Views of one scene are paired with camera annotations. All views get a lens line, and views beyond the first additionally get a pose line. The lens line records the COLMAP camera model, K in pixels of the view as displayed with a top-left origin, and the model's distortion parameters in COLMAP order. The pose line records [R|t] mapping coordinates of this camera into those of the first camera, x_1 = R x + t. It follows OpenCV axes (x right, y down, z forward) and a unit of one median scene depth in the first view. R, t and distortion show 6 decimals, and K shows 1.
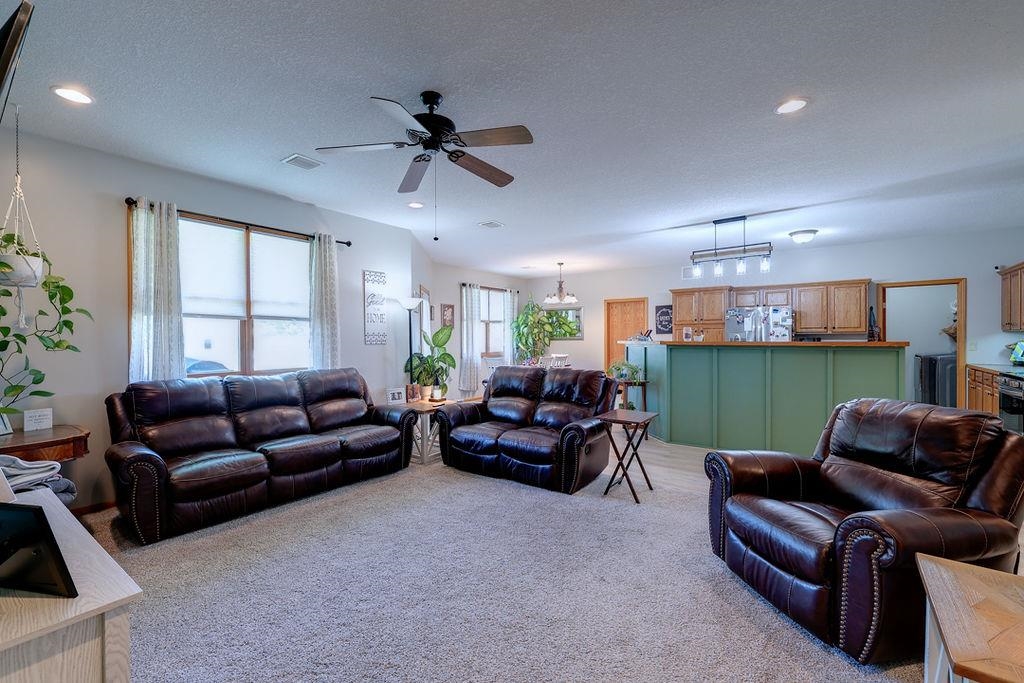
lens RADIAL K [[434.5, 0, 530.9], [0, 434.5, 338.9], [0, 0, 1]] dist [-0.000679, 0.000129]
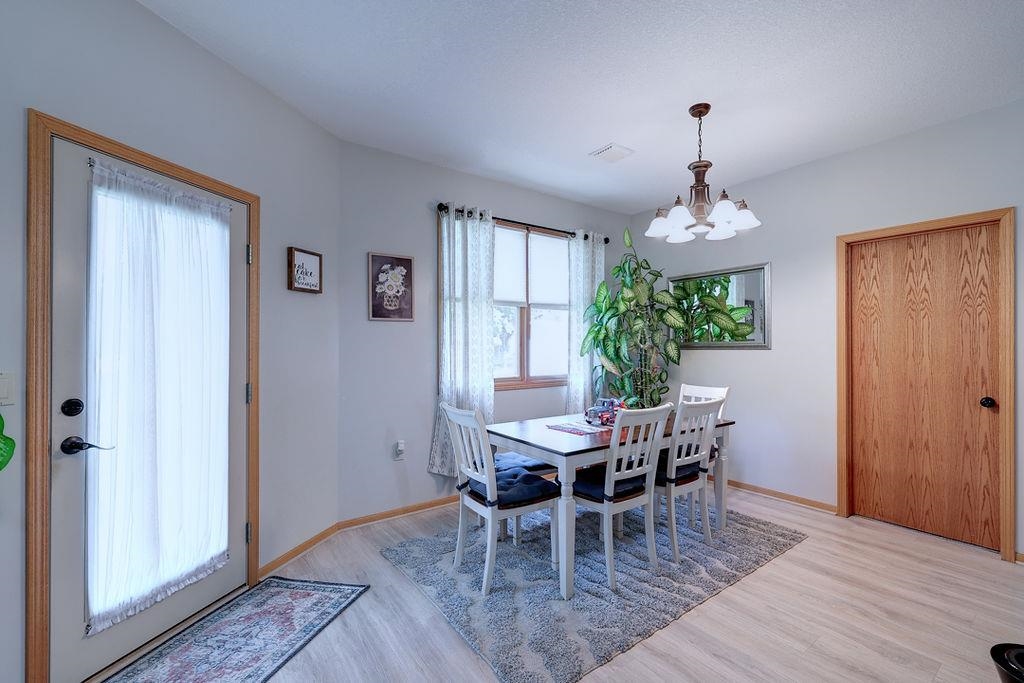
lens RADIAL K [[434.5, 0, 548.5], [0, 434.5, 341.4], [0, 0, 1]] dist [-0.000679, 0.000129]
pose [[0.952767, 0.000575, -0.303701, 0.057800], [-0.002323, 0.999983, -0.005394, -0.001702], [0.303692, 0.005845, 0.952752, 0.654507]]
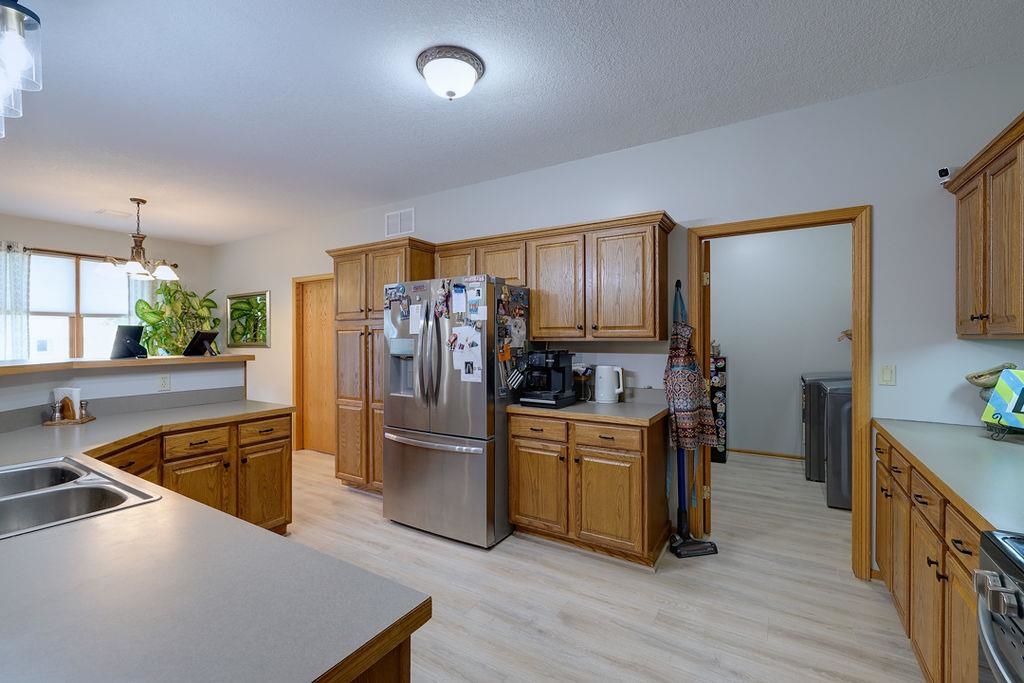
lens RADIAL K [[434.5, 0, 520.0], [0, 434.5, 337.7], [0, 0, 1]] dist [-0.000679, 0.000129]
pose [[0.997692, 0.002419, 0.067866, 0.472898], [-0.002195, 0.999992, -0.003373, -0.010848], [-0.067873, 0.003216, 0.997689, 0.452481]]
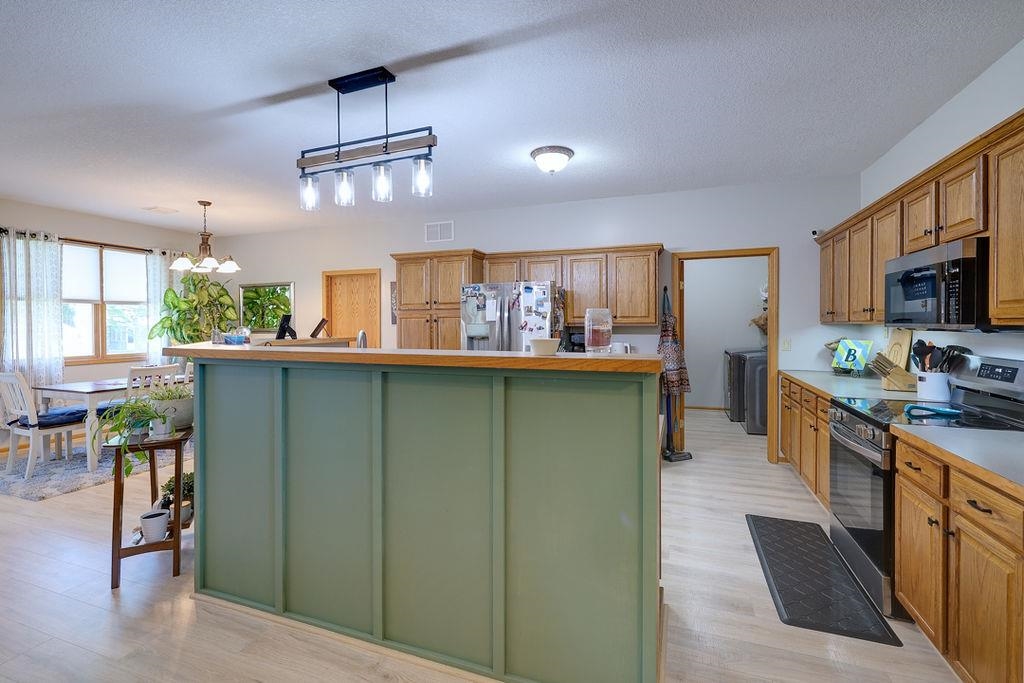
lens RADIAL K [[434.5, 0, 524.5], [0, 434.5, 327.1], [0, 0, 1]] dist [-0.000679, 0.000129]
pose [[0.965117, 0.000256, 0.261819, 0.320700], [-0.000949, 0.999996, 0.002520, -0.009340], [-0.261817, -0.002680, 0.965114, 0.325260]]
